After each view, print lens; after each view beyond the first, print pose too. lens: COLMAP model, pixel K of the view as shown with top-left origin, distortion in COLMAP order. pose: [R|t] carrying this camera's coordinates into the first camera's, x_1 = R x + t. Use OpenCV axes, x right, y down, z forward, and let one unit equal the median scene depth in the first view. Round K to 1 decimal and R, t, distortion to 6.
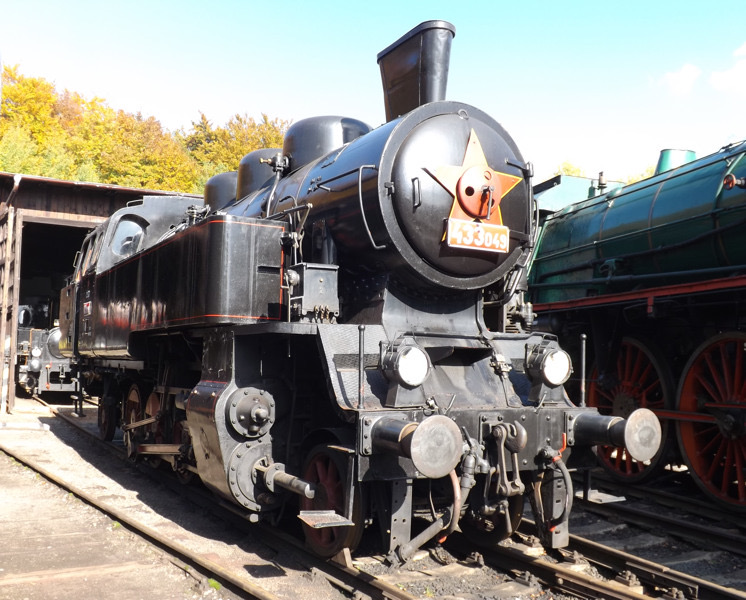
lens RADIAL K [[803.9, 0, 371.8], [0, 803.9, 297.4], [0, 0, 1]] dist [-0.088226, 0.000000]
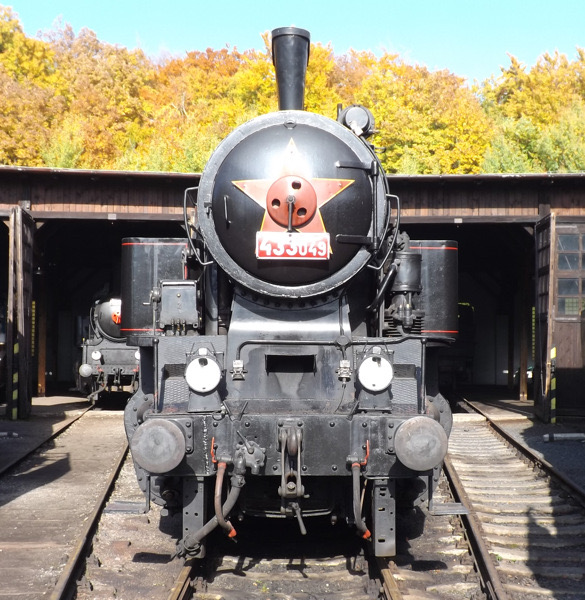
lens RADIAL K [[1000.7, 0, 292.0], [0, 1000.7, 300.3], [0, 0, 1]] dist [-0.134694, 0.000000]
pose [[0.887583, -0.045288, -0.458416, 0.626419], [0.054453, 0.998493, 0.006788, -0.014108], [0.457418, -0.030987, 0.888712, -0.117445]]
